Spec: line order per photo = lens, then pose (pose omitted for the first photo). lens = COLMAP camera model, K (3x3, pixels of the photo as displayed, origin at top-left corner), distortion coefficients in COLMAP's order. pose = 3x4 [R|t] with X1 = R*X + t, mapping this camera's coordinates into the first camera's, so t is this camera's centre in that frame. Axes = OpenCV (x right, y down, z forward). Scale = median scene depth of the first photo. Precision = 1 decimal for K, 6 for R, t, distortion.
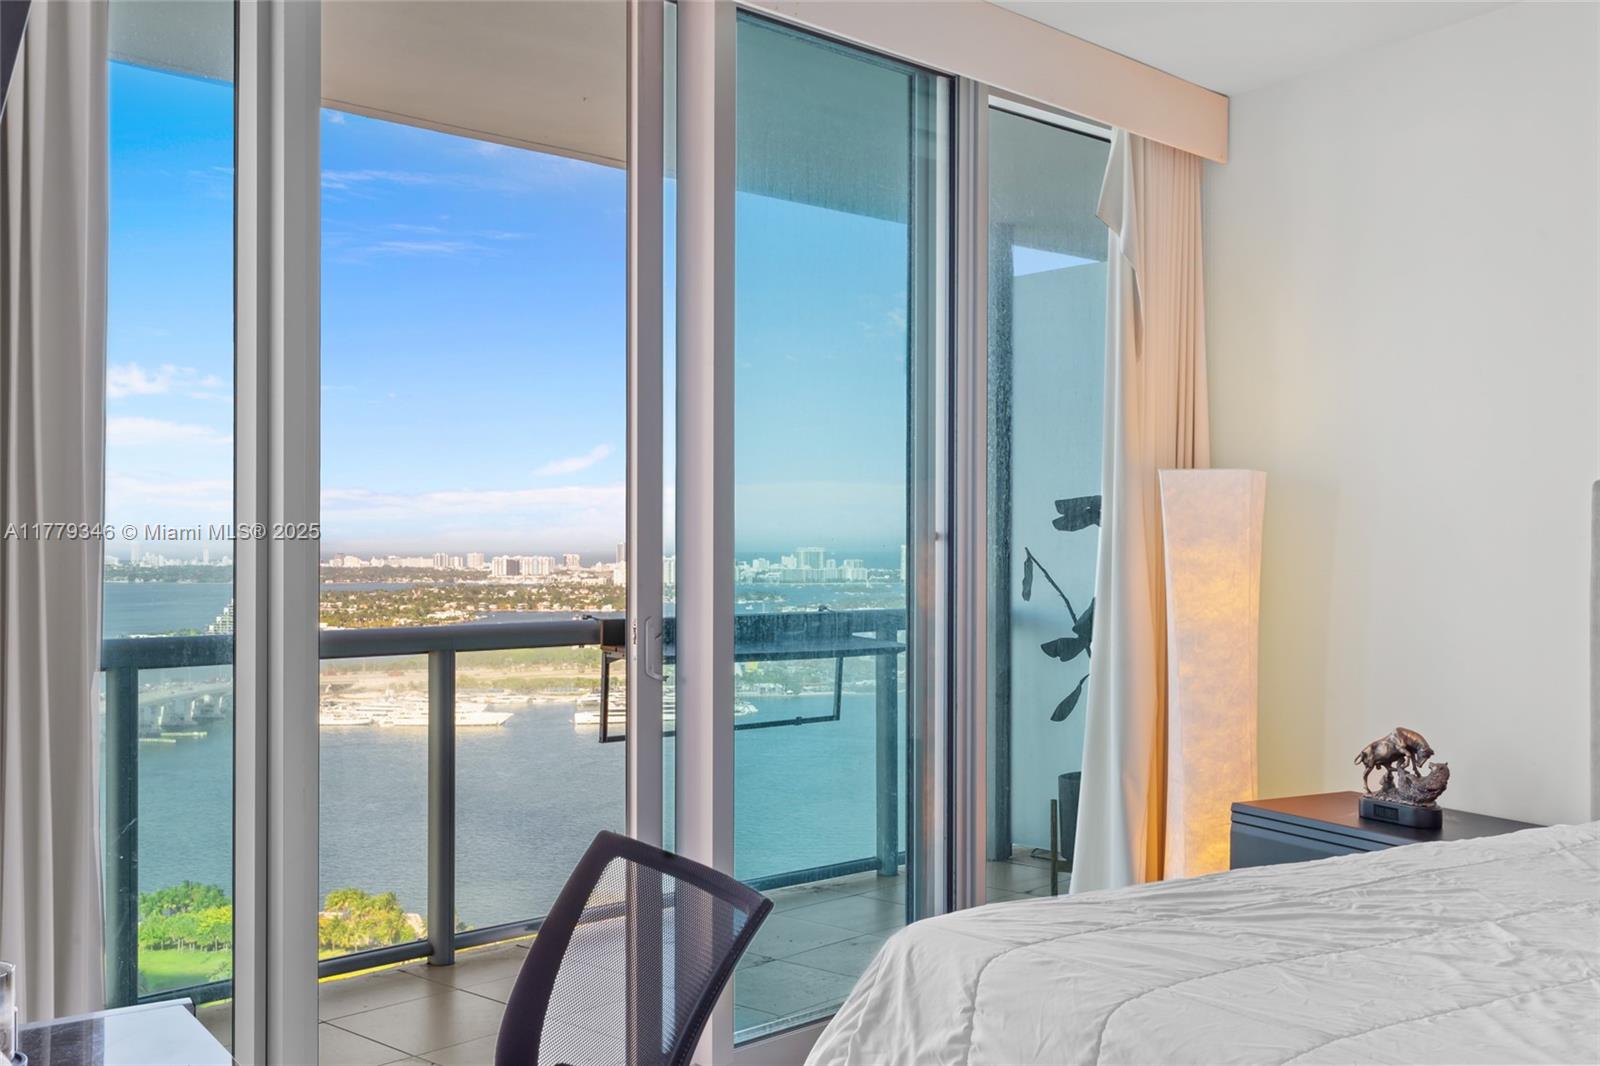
lens RADIAL K [[1554.5, 0, 805.4], [0, 1554.5, 531.7], [0, 0, 1]] dist [0.005748, 0.007961]
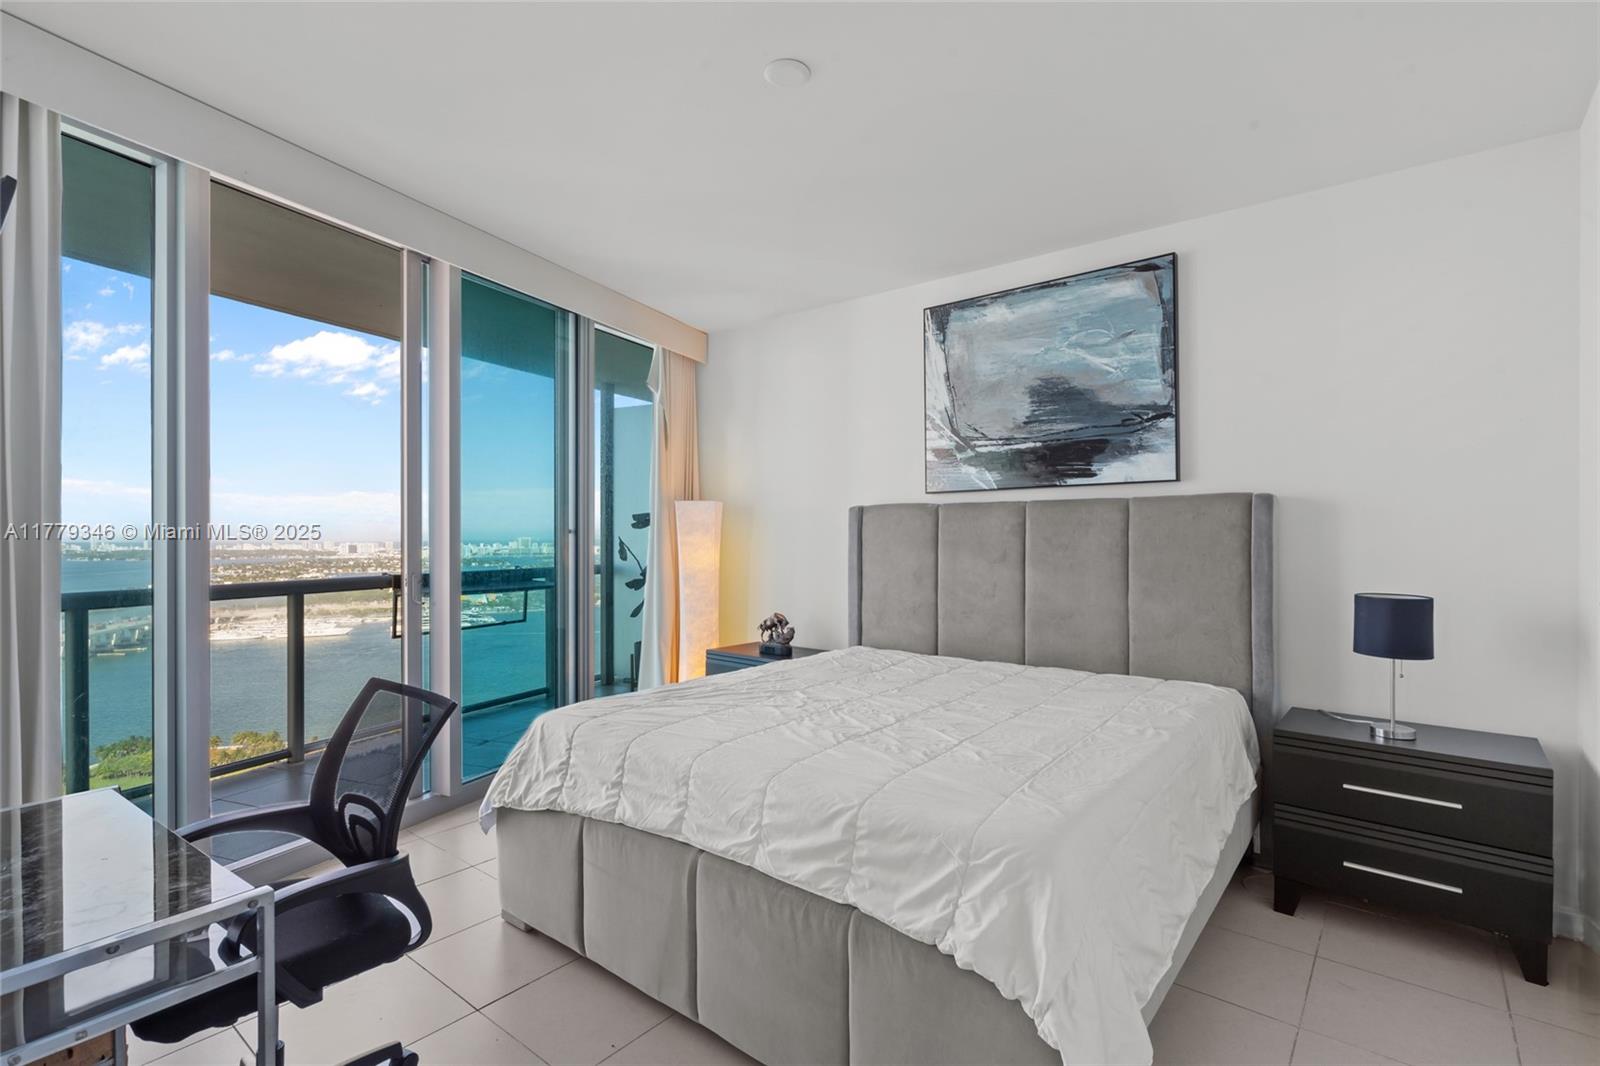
lens RADIAL K [[736.5, 0, 794.1], [0, 736.5, 530.1], [0, 0, 1]] dist [-0.001002, 0.000020]
pose [[0.937996, -0.003414, 0.346630, 0.023345], [0.002778, 0.999993, 0.002332, -0.000653], [-0.346635, -0.001224, 0.937999, -0.040201]]
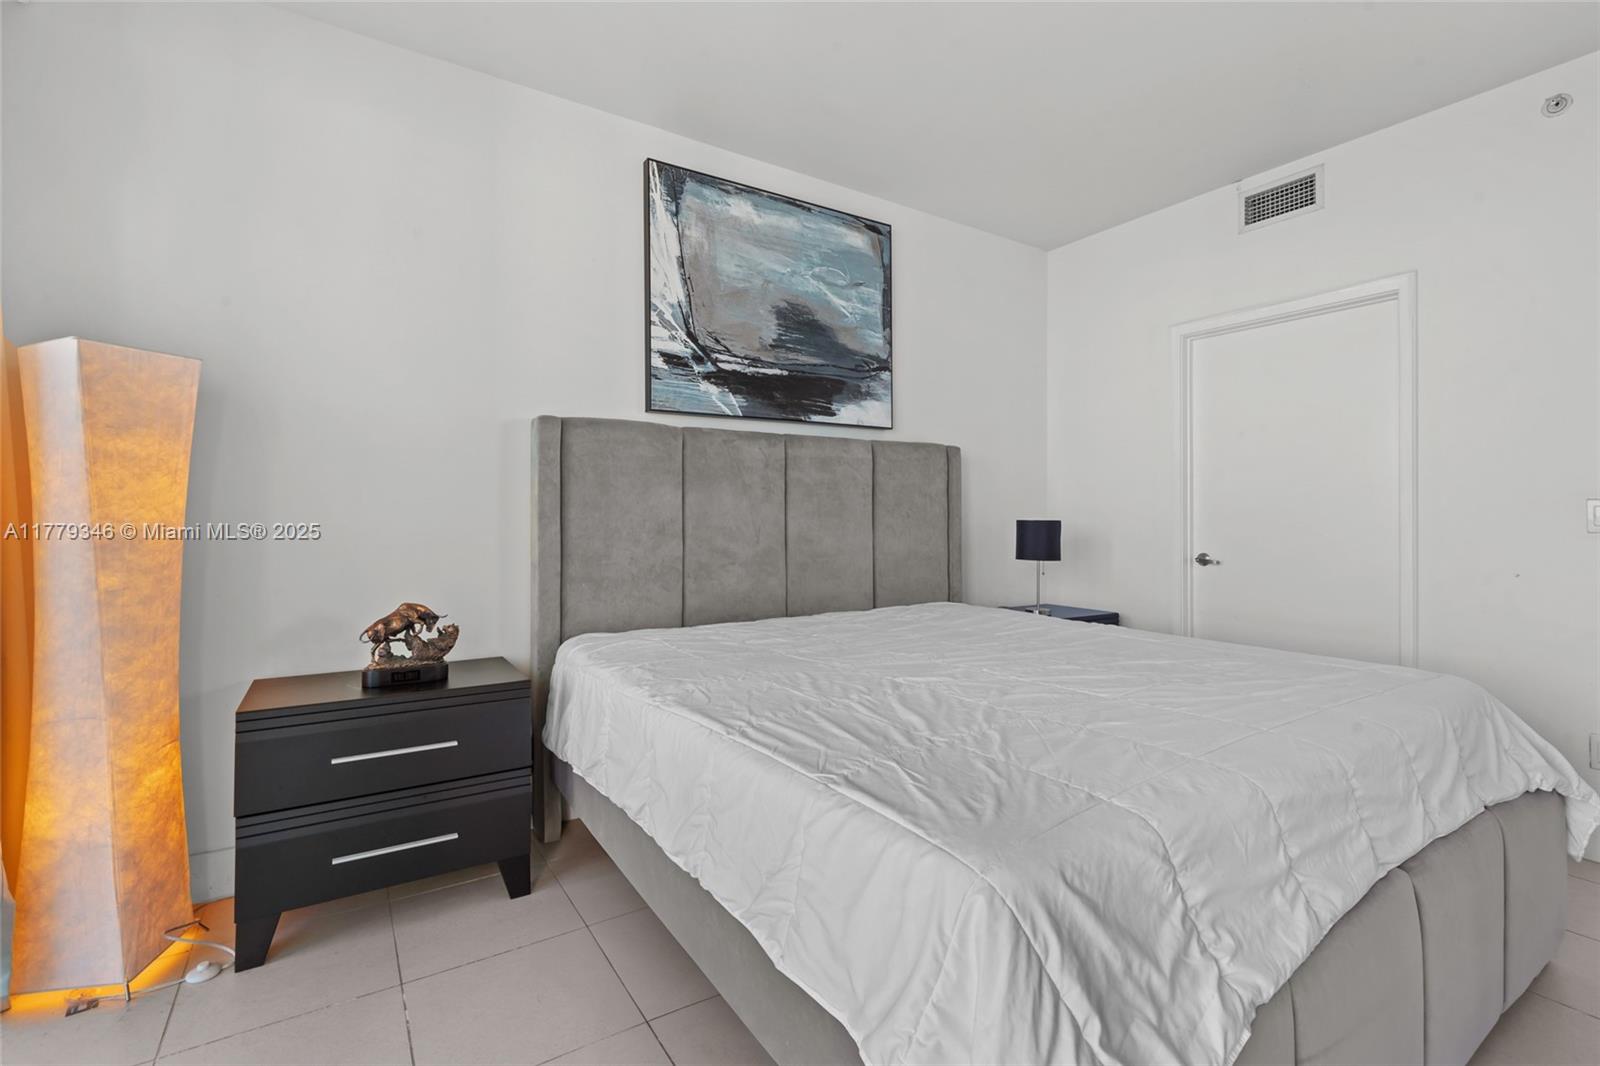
lens RADIAL K [[718.2, 0, 800.2], [0, 718.2, 508.5], [0, 0, 1]] dist [0.001332, 0.000158]
pose [[-0.037587, 0.009298, 0.999250, -0.161386], [-0.008416, 0.999918, -0.009621, 0.050376], [-0.999258, -0.008771, -0.037506, 0.646257]]
